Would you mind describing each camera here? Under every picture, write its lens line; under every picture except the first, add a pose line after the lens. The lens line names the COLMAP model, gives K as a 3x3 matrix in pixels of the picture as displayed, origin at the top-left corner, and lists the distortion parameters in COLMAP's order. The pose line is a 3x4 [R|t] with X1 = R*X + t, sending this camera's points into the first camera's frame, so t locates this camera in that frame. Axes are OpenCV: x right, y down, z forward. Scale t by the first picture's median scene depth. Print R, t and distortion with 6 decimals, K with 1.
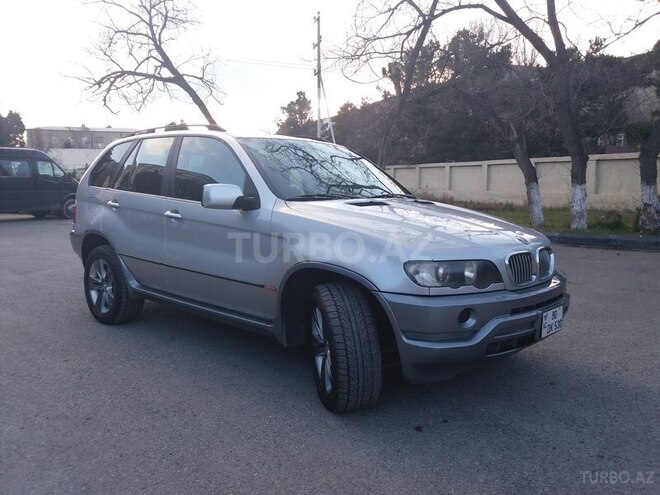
lens RADIAL K [[535.8, 0, 330.0], [0, 535.8, 247.5], [0, 0, 1]] dist [0.039313, -0.066835]
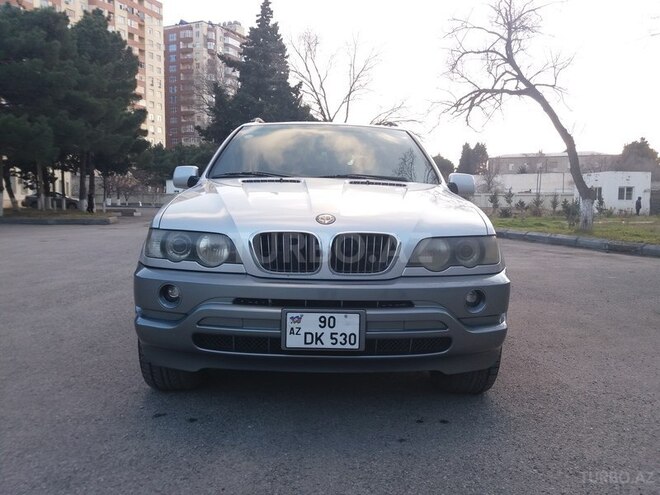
lens RADIAL K [[535.8, 0, 330.0], [0, 535.8, 247.5], [0, 0, 1]] dist [0.039313, -0.066835]
pose [[0.698887, 0.068581, -0.711936, 0.170236], [-0.101074, 0.994873, -0.003385, 0.005294], [0.708054, 0.074324, 0.702236, 0.094170]]
